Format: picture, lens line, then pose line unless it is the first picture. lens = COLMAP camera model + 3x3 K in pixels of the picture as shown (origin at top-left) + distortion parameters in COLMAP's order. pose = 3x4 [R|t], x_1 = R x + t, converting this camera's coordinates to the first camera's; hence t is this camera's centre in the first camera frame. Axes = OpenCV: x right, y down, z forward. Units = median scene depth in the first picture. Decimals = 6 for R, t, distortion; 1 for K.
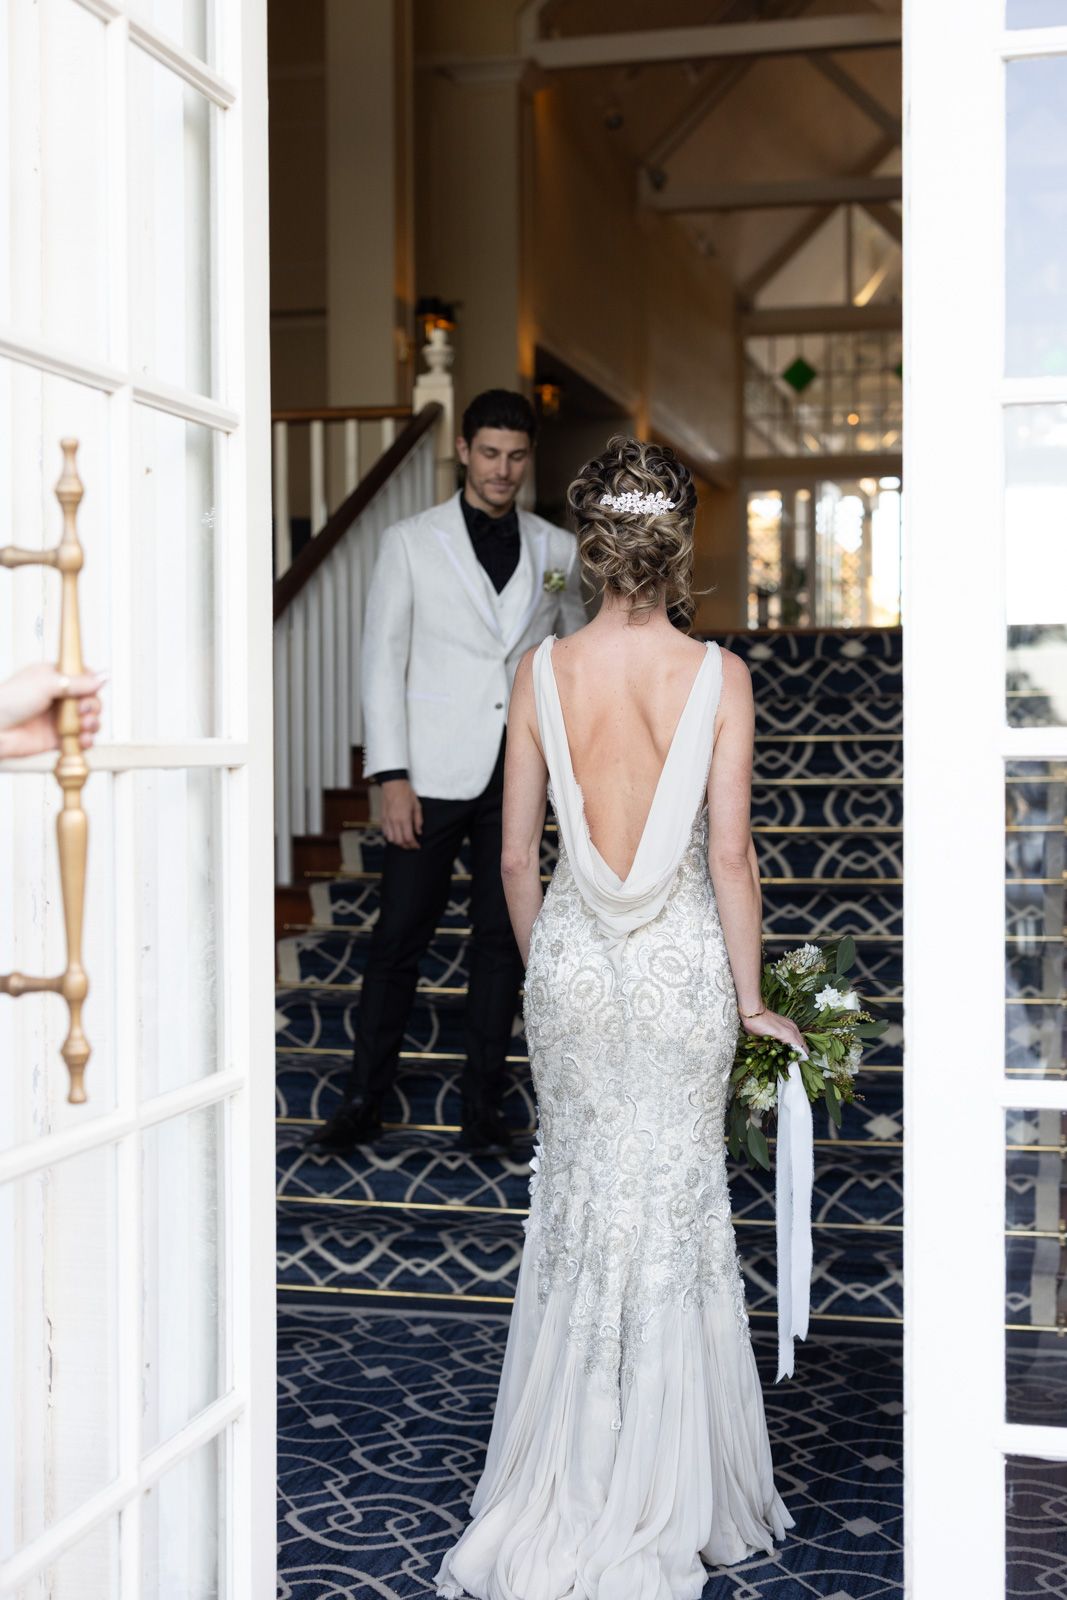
lens RADIAL K [[2446.9, 0, 533.5], [0, 2446.9, 800.0], [0, 0, 1]] dist [0.052450, 0.043383]
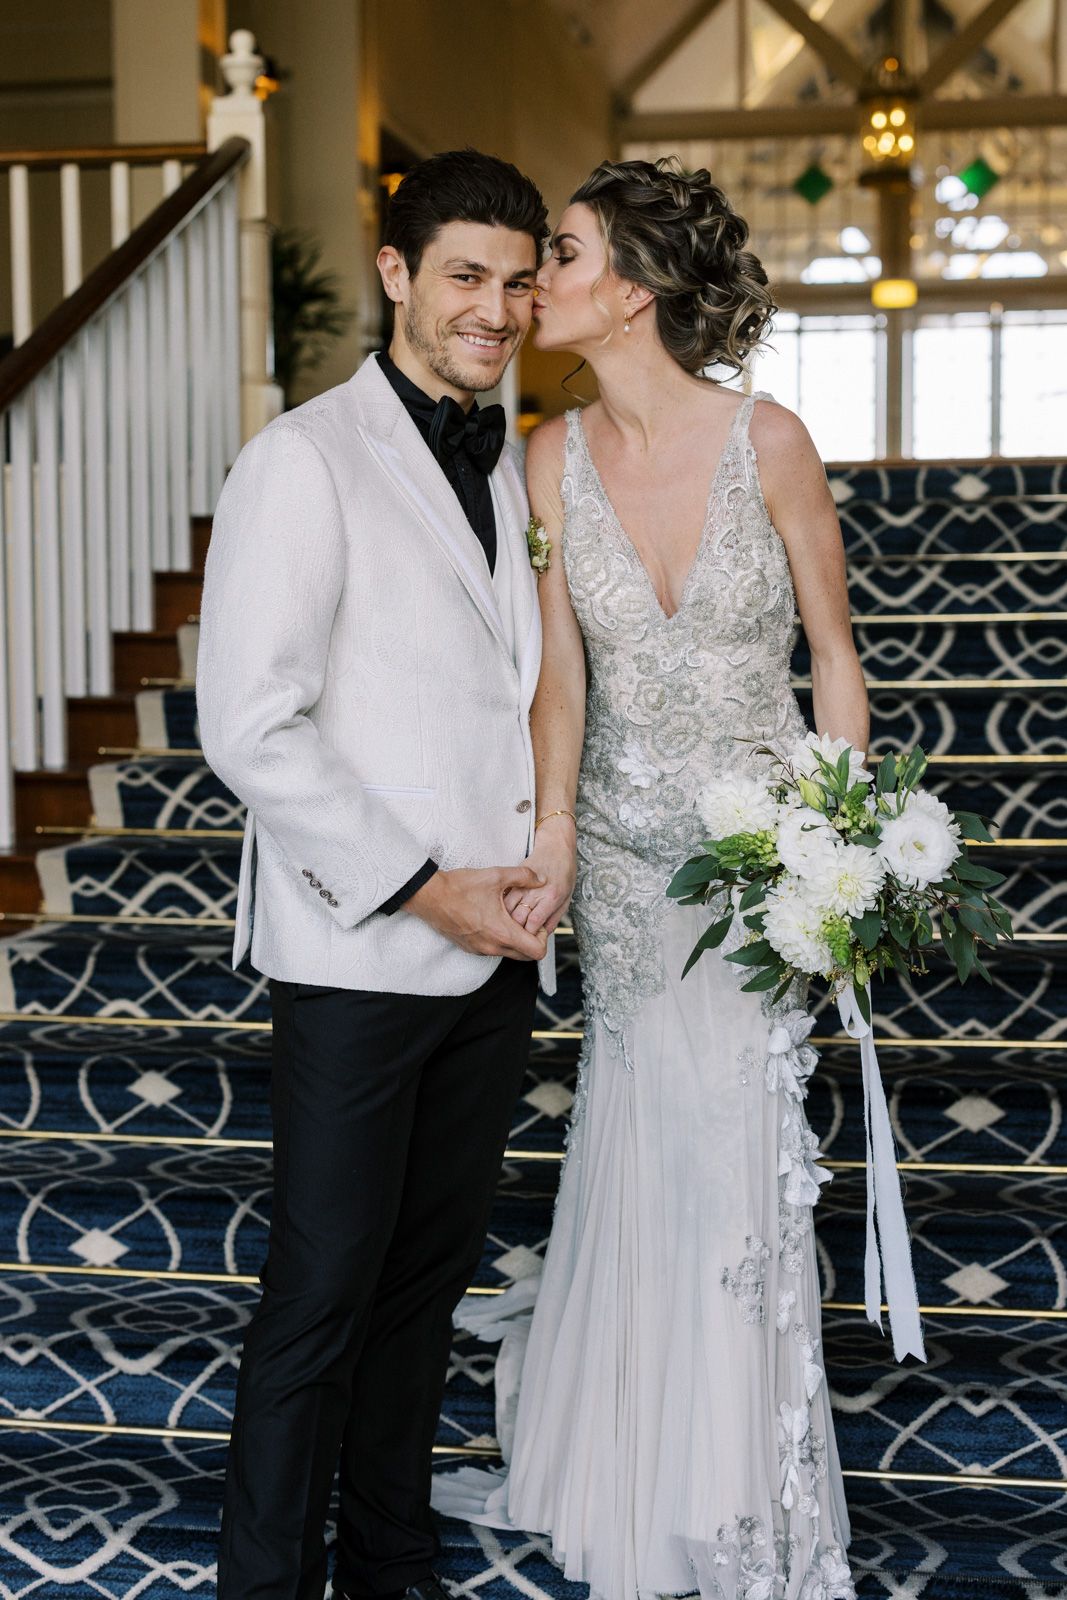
lens RADIAL K [[2385.0, 0, 471.1], [0, 2385.0, 858.5], [0, 0, 1]] dist [0.017014, 0.035423]
pose [[0.999244, -0.004807, 0.038589, -0.001362], [0.001732, 0.996848, 0.079321, -0.013804], [-0.038848, -0.079195, 0.996102, 0.386569]]
